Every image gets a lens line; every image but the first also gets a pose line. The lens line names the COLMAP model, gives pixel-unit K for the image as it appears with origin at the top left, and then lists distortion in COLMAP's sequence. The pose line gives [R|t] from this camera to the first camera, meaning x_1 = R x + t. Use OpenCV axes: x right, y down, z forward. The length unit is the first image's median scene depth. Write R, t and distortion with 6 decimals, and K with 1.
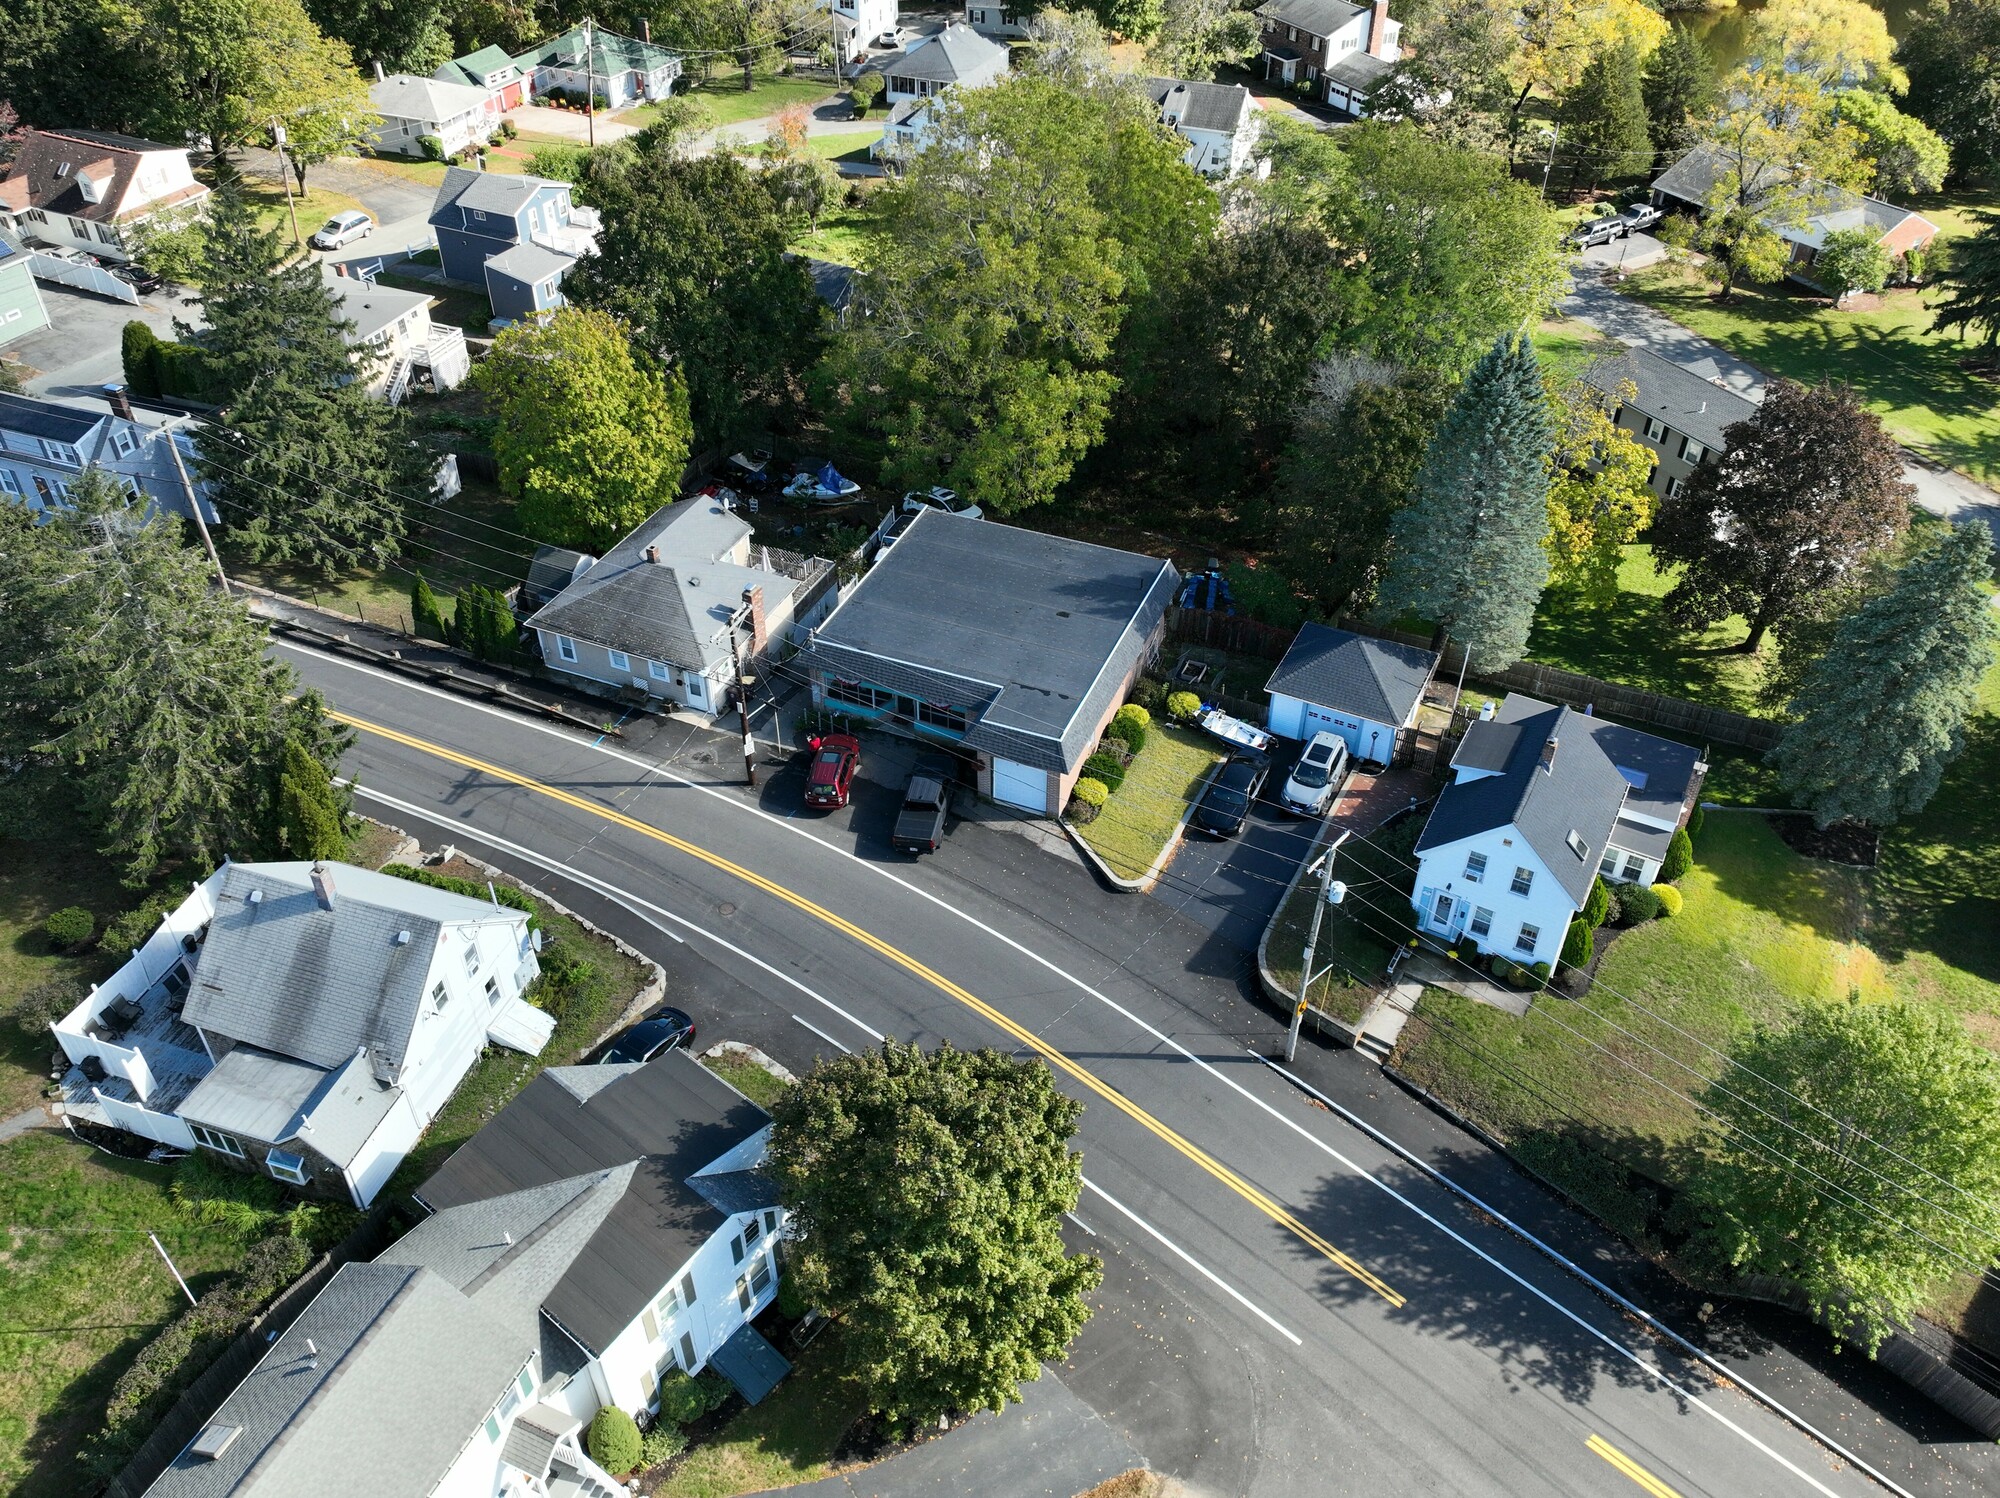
lens RADIAL K [[1581.2, 0, 1005.0], [0, 1581.2, 749.9], [0, 0, 1]] dist [0.000802, 0.009642]
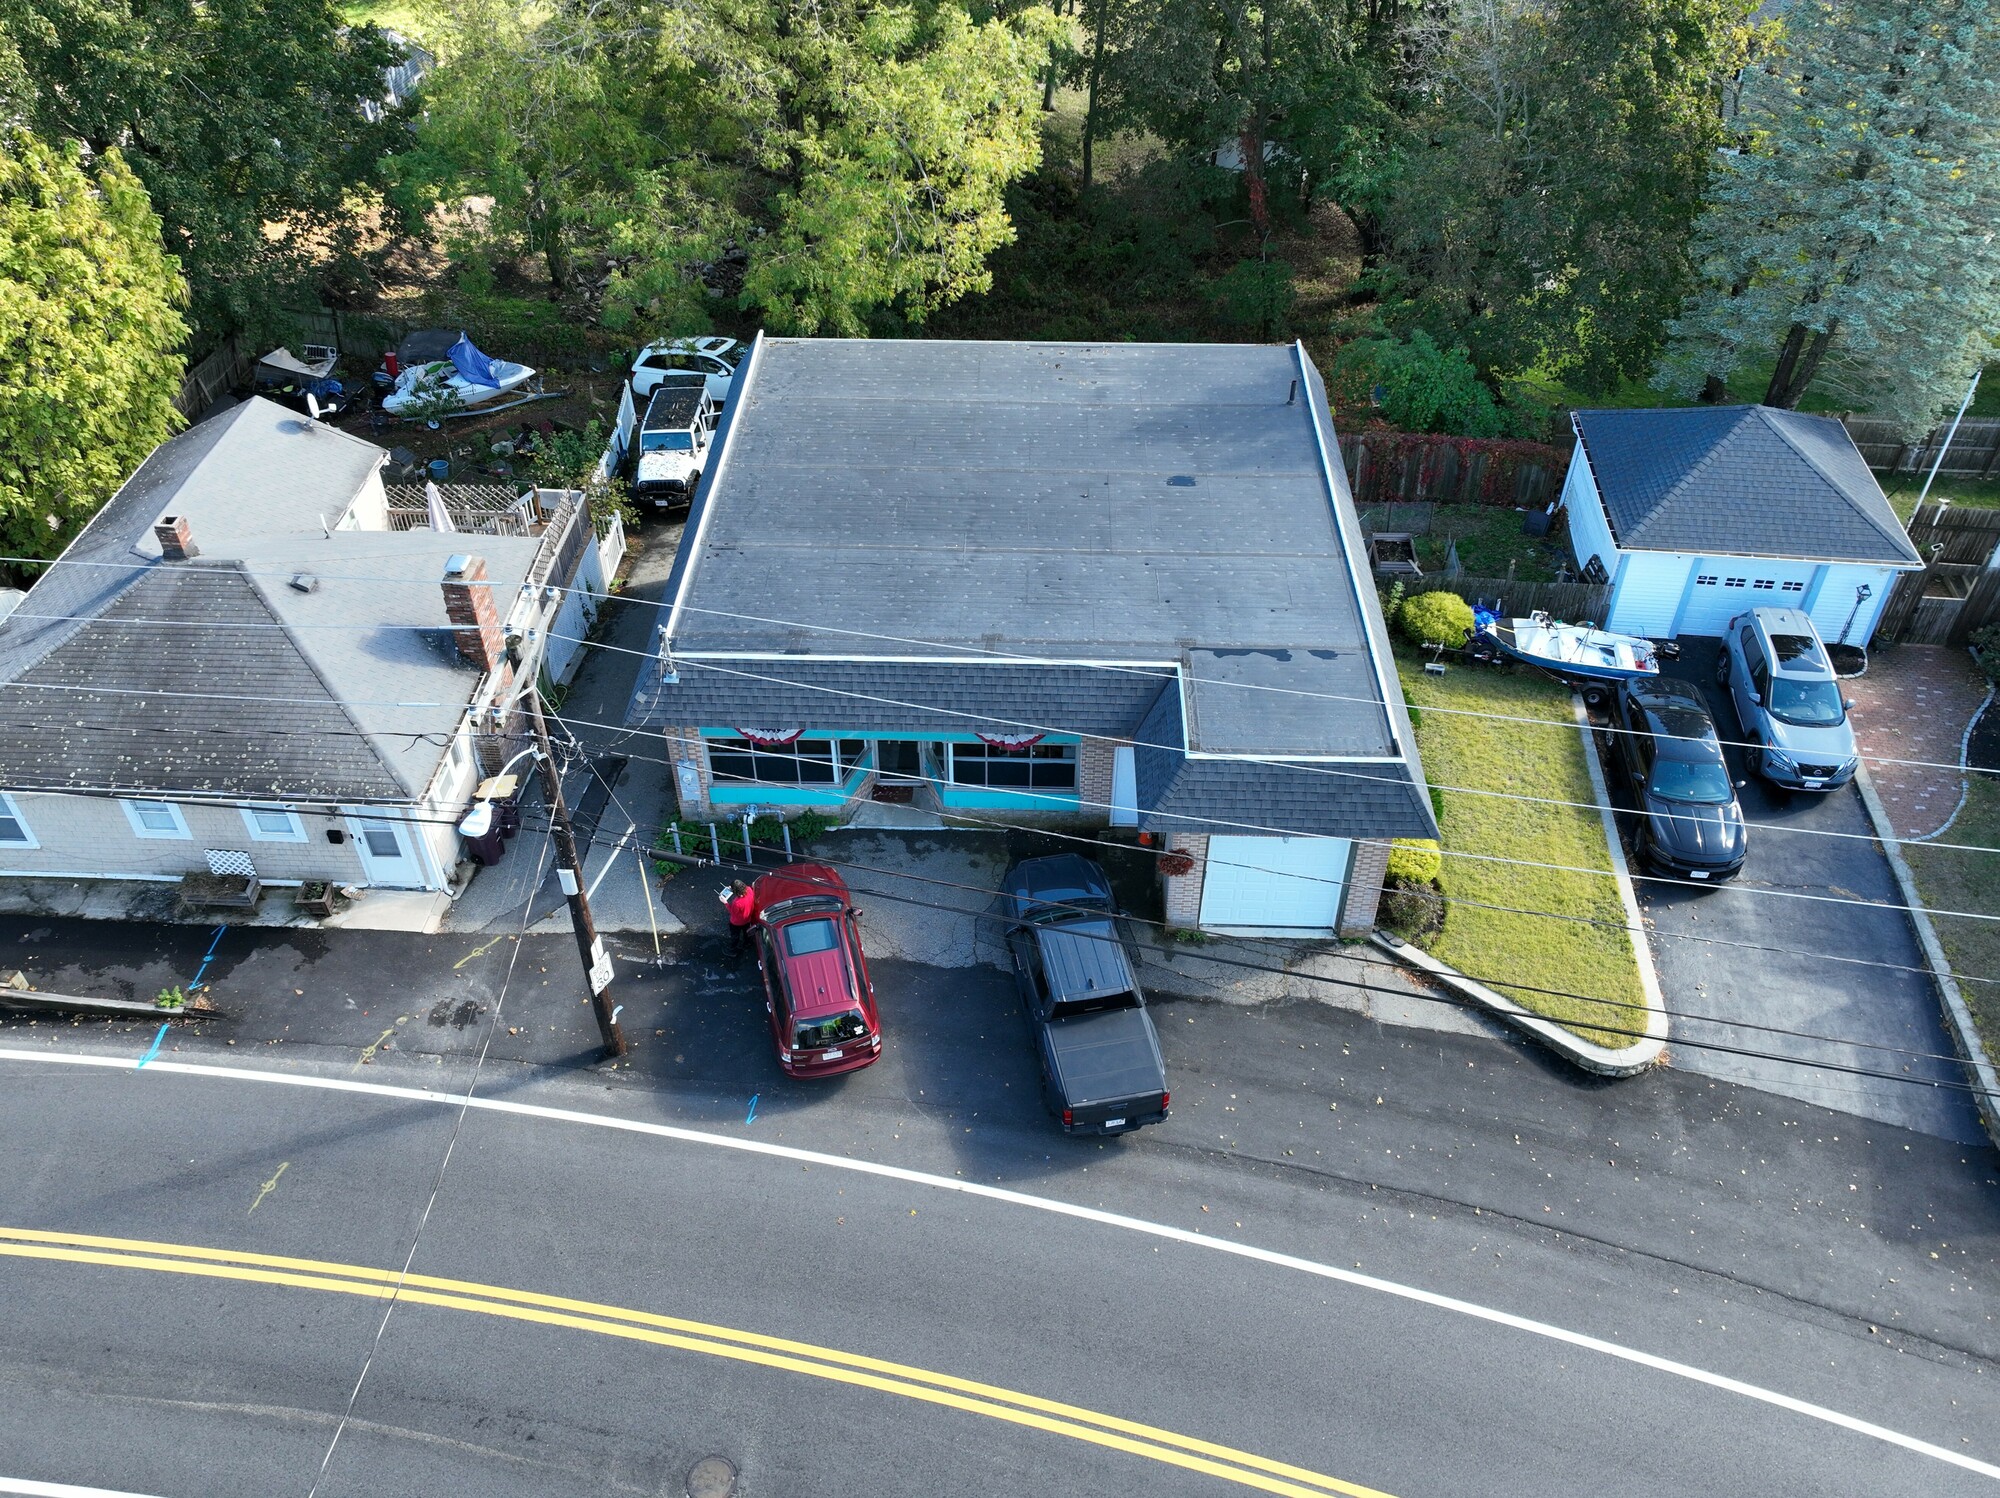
lens RADIAL K [[1581.2, 0, 997.3], [0, 1581.2, 750.2], [0, 0, 1]] dist [0.000802, 0.009642]
pose [[0.937185, -0.236273, 0.256632, -0.146983], [0.227081, 0.971682, 0.065329, -0.051893], [-0.264800, -0.002949, 0.964299, 0.573863]]
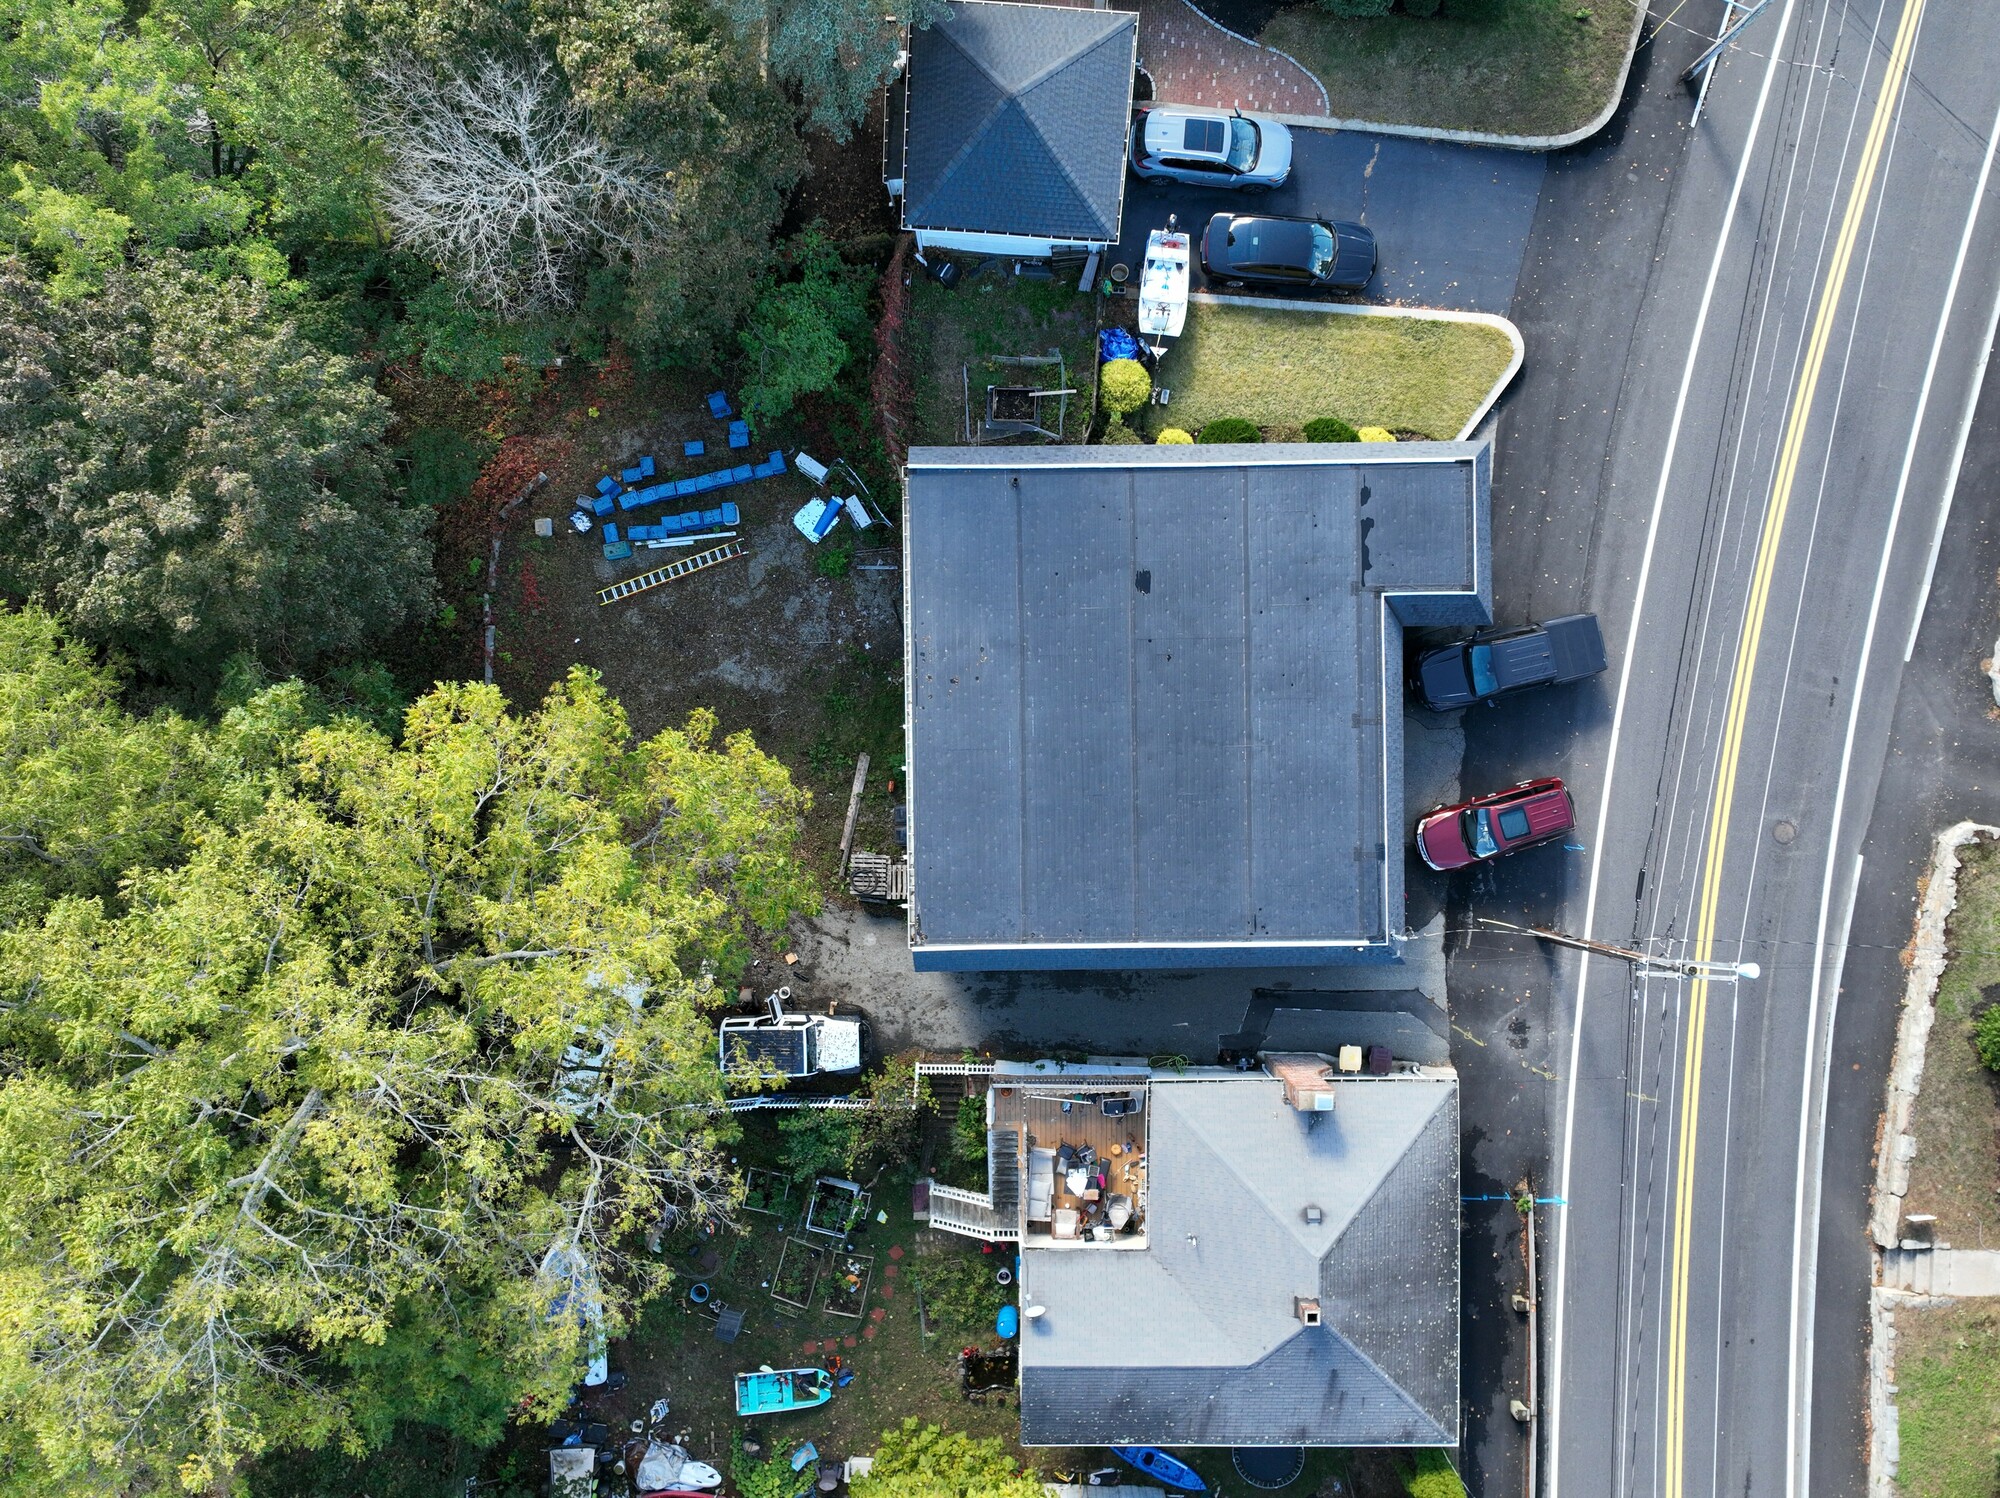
lens RADIAL K [[1581.2, 0, 1004.6], [0, 1581.2, 743.8], [0, 0, 1]] dist [0.000802, 0.009642]
pose [[-0.387470, -0.921777, -0.013944, 0.009870], [0.570618, -0.251685, 0.781696, -0.579570], [-0.724059, 0.294927, 0.623503, 0.691401]]
